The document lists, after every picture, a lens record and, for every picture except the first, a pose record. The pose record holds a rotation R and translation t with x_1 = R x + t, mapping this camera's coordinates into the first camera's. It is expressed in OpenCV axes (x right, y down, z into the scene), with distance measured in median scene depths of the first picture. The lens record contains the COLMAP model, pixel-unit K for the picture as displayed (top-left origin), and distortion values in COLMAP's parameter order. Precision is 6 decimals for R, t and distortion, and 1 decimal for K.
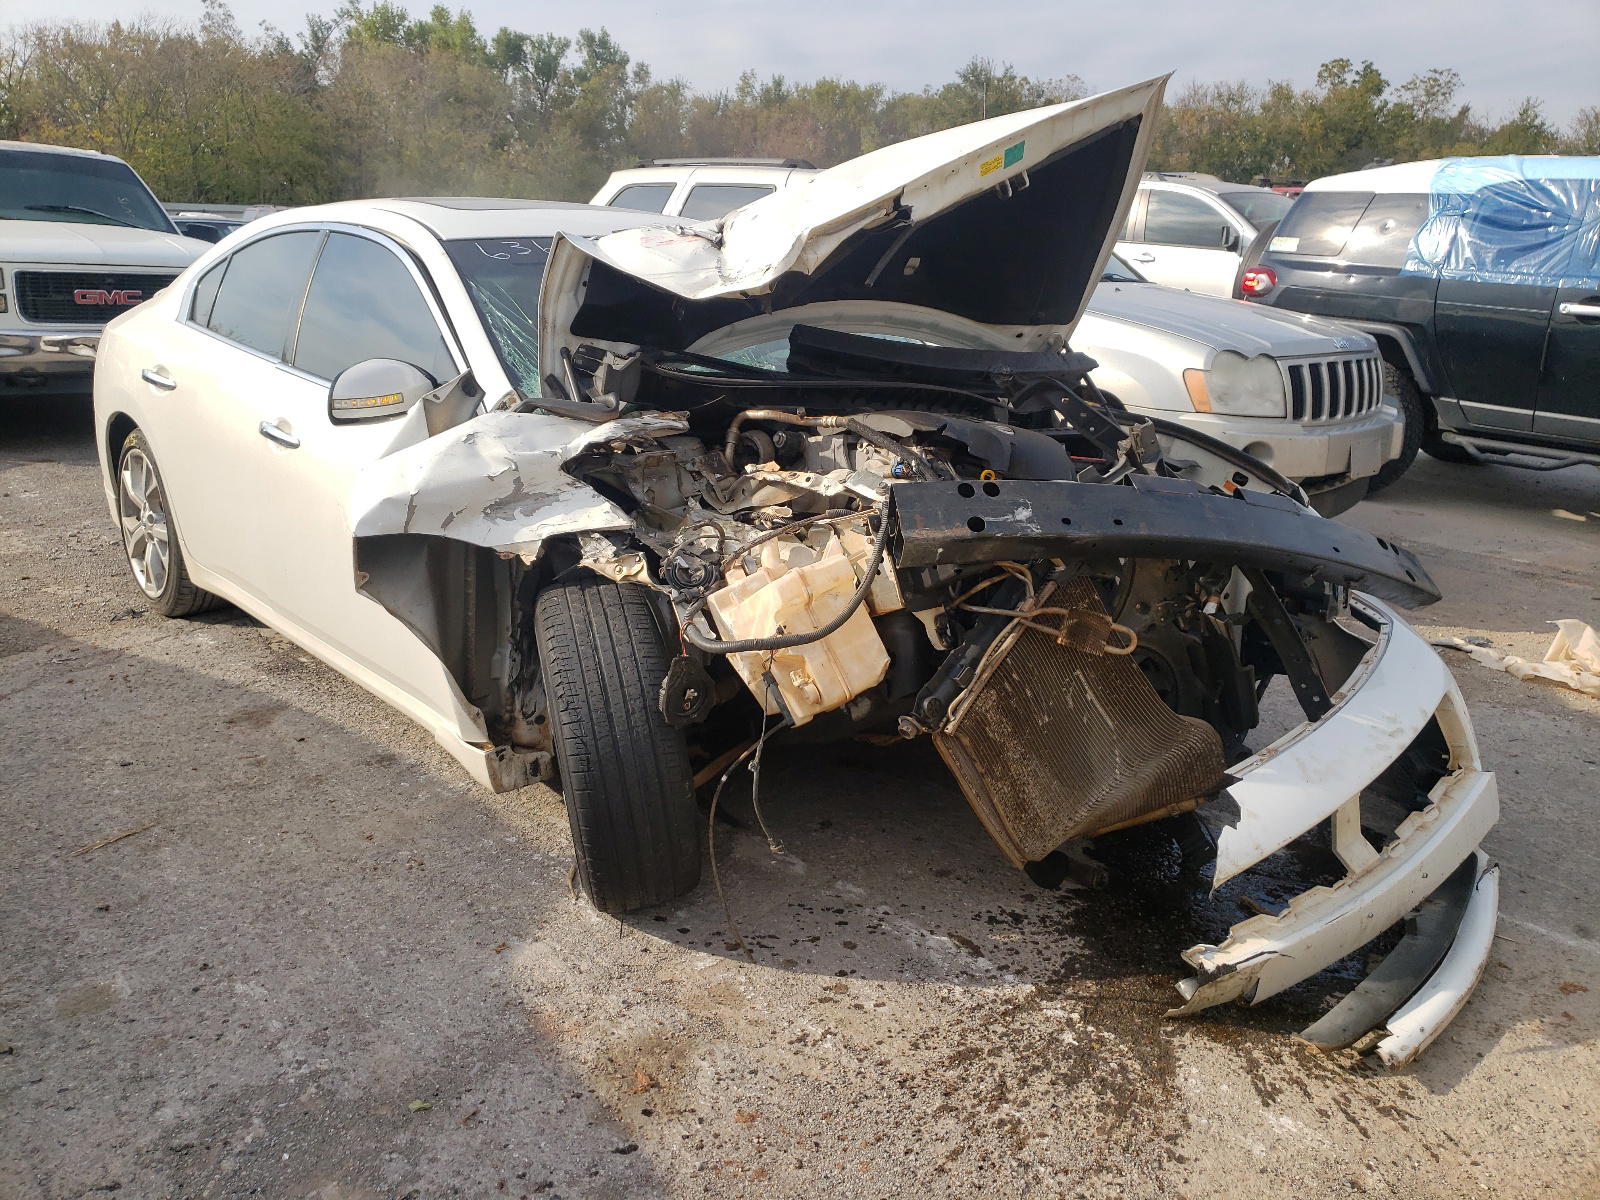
lens RADIAL K [[1173.9, 0, 800.0], [0, 1173.9, 600.0], [0, 0, 1]] dist [0.012963, -0.007449]
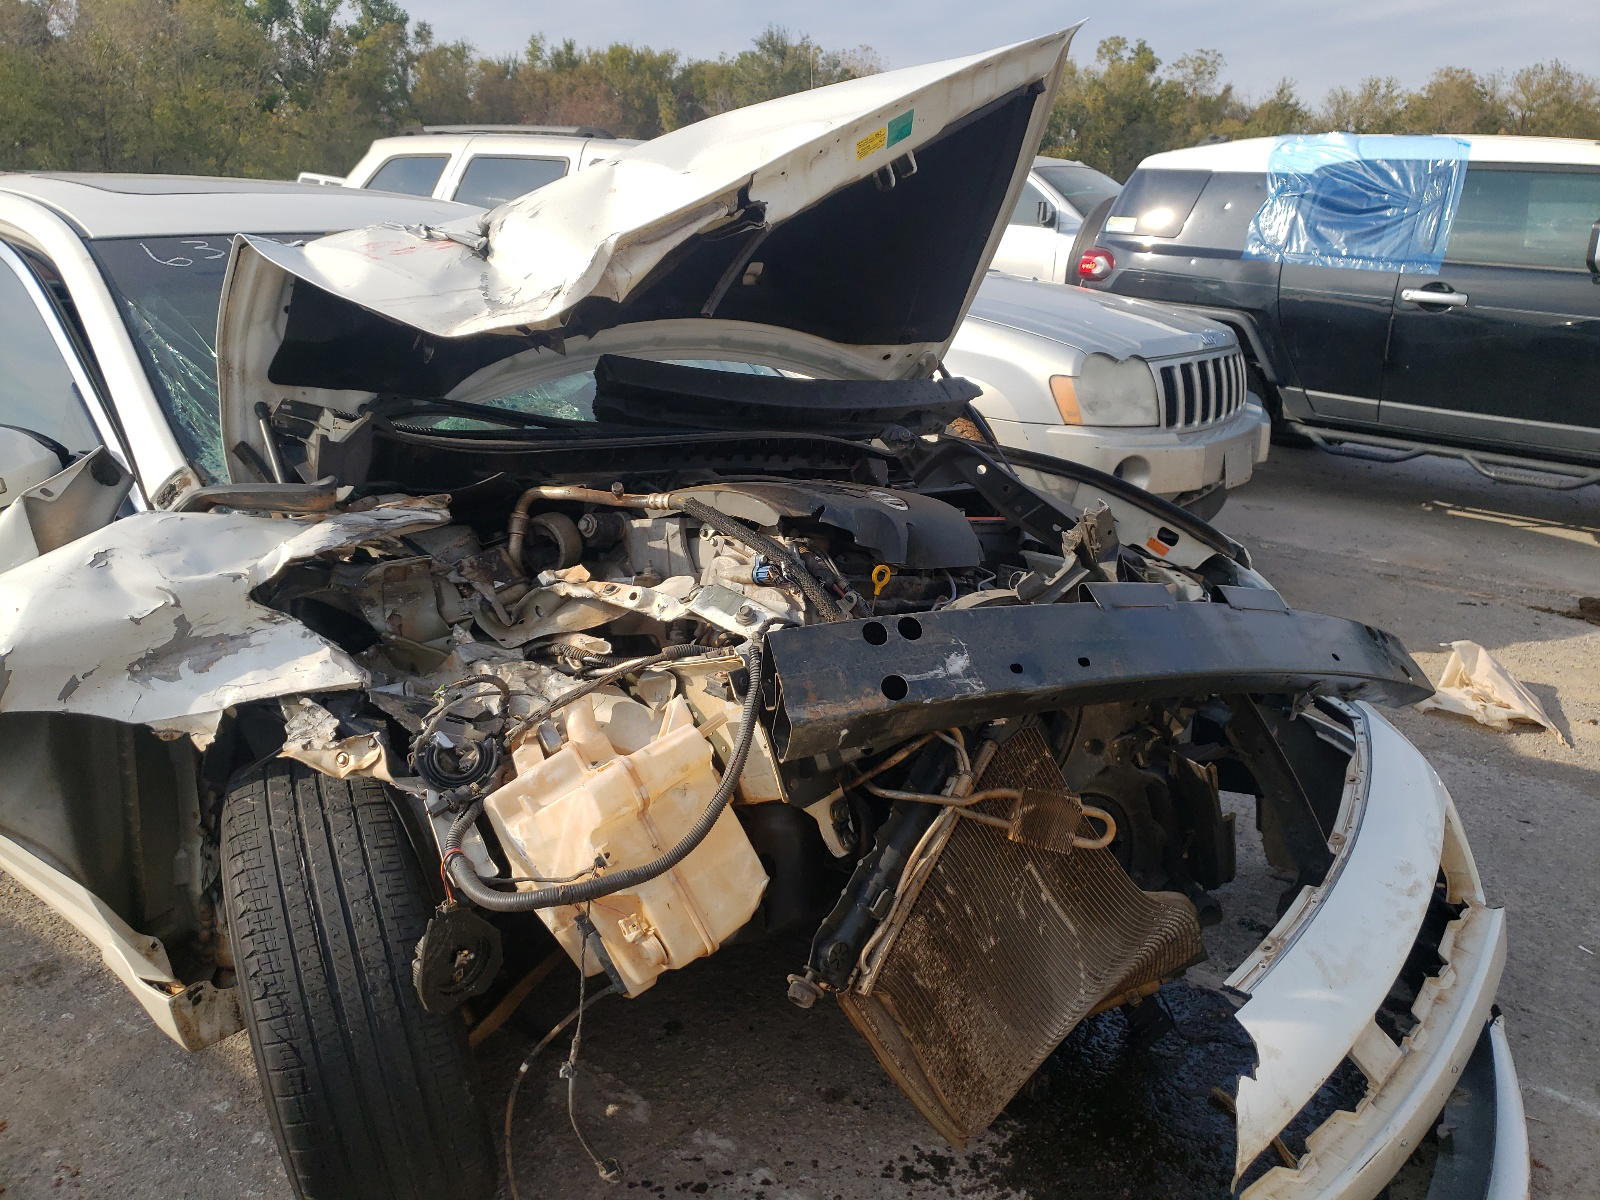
lens RADIAL K [[1209.9, 0, 800.0], [0, 1209.9, 600.0], [0, 0, 1]] dist [-0.000327, 0.006034]
pose [[0.987803, -0.044840, 0.149110, -0.000670], [0.042796, 0.998941, 0.016890, -0.103433], [-0.149709, -0.010303, 0.988676, 0.268848]]
